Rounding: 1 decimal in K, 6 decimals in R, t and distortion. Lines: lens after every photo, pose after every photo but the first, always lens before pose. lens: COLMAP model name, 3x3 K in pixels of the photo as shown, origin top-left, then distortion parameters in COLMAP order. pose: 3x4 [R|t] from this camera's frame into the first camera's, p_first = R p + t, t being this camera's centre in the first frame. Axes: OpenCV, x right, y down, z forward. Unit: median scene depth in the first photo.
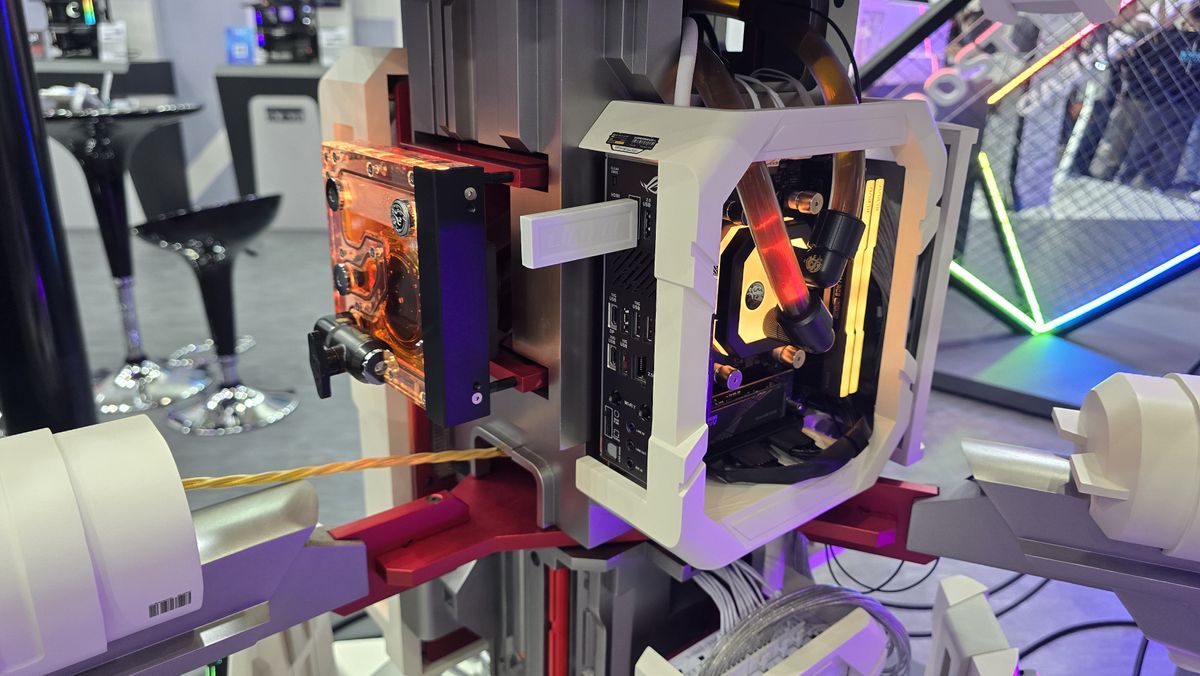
lens RADIAL K [[824.5, 0, 600.0], [0, 824.5, 338.0], [0, 0, 1]] dist [-0.003002, -0.002751]
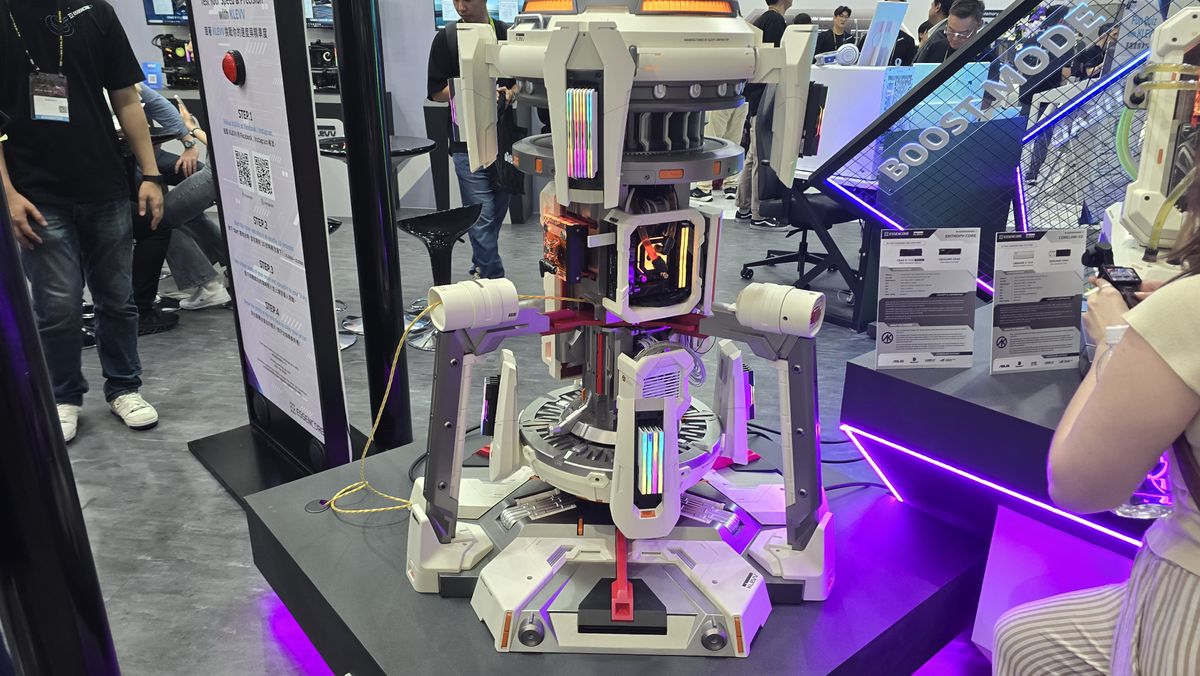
lens RADIAL K [[824.5, 0, 600.0], [0, 824.5, 338.0], [0, 0, 1]] dist [-0.003002, -0.002751]
pose [[0.983337, 0.049519, -0.174918, 0.665338], [-0.048192, 0.998768, 0.011831, 0.297692], [0.175289, -0.003204, 0.984512, -2.909548]]
